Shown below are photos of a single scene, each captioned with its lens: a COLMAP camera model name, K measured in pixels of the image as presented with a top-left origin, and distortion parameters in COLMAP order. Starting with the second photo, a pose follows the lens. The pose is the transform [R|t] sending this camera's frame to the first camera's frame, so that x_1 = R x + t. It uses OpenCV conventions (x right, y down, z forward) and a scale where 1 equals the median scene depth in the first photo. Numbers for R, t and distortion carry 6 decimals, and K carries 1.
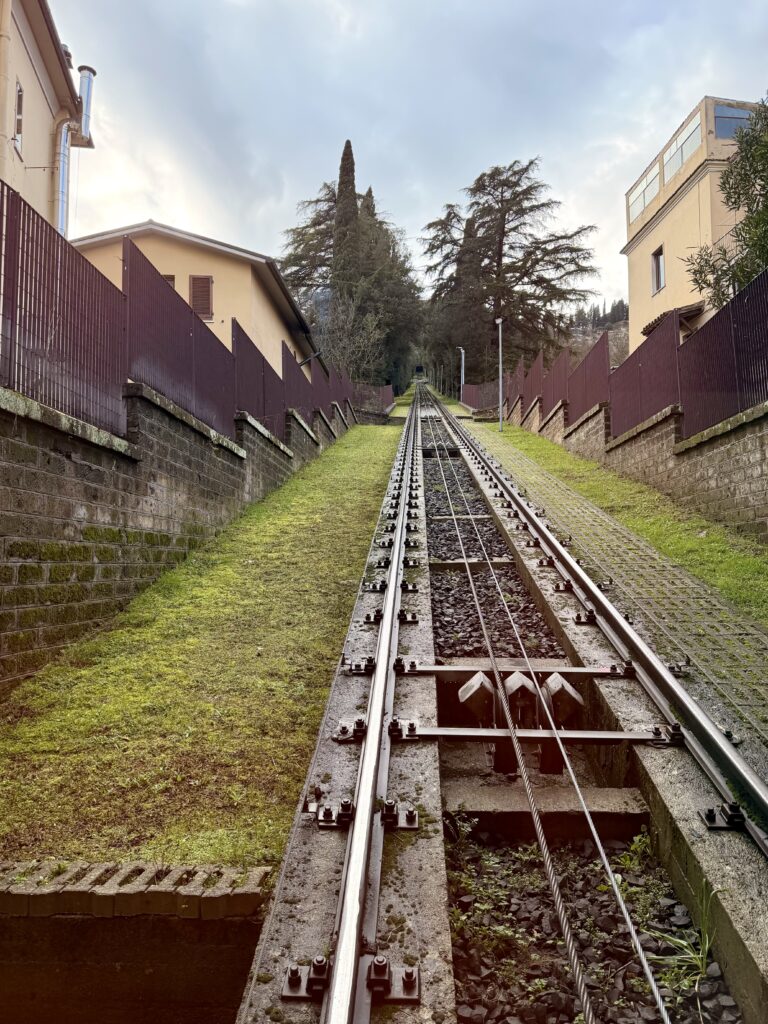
lens RADIAL K [[726.3, 0, 386.2], [0, 726.3, 515.5], [0, 0, 1]] dist [0.070537, 0.000476]
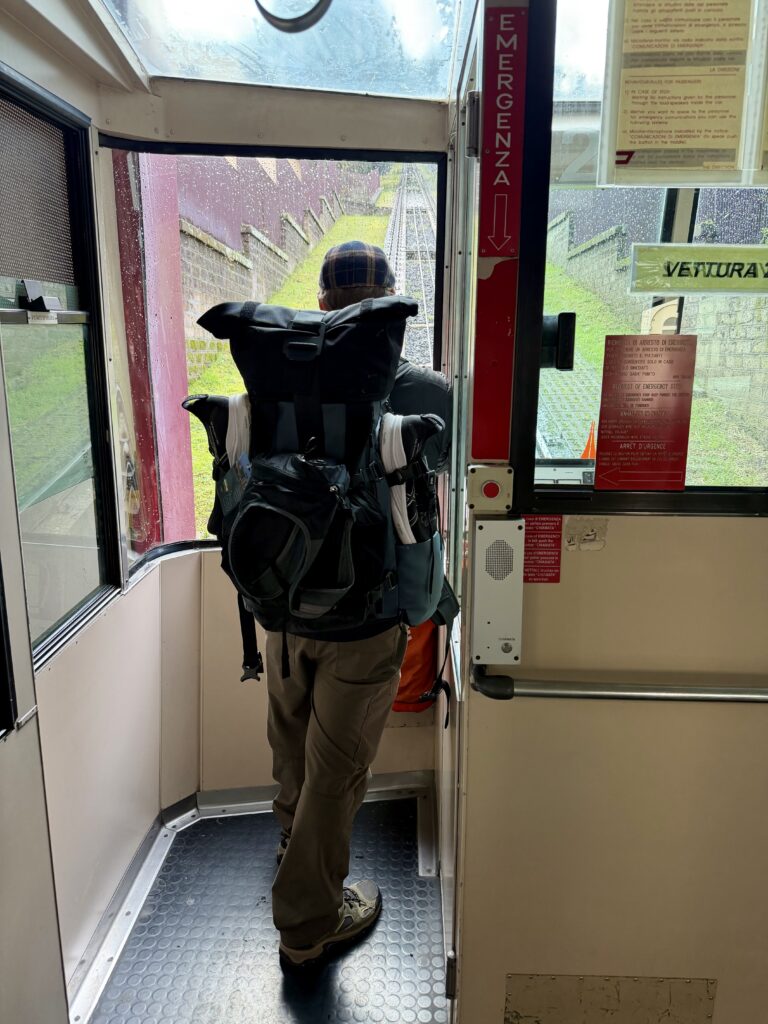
lens RADIAL K [[726.3, 0, 385.3], [0, 726.3, 515.4], [0, 0, 1]] dist [0.070537, 0.000476]
pose [[0.999753, 0.005598, 0.021524, -0.002497], [-0.011508, 0.958376, 0.285276, -0.033696], [-0.019031, -0.285453, 0.958204, -0.222150]]
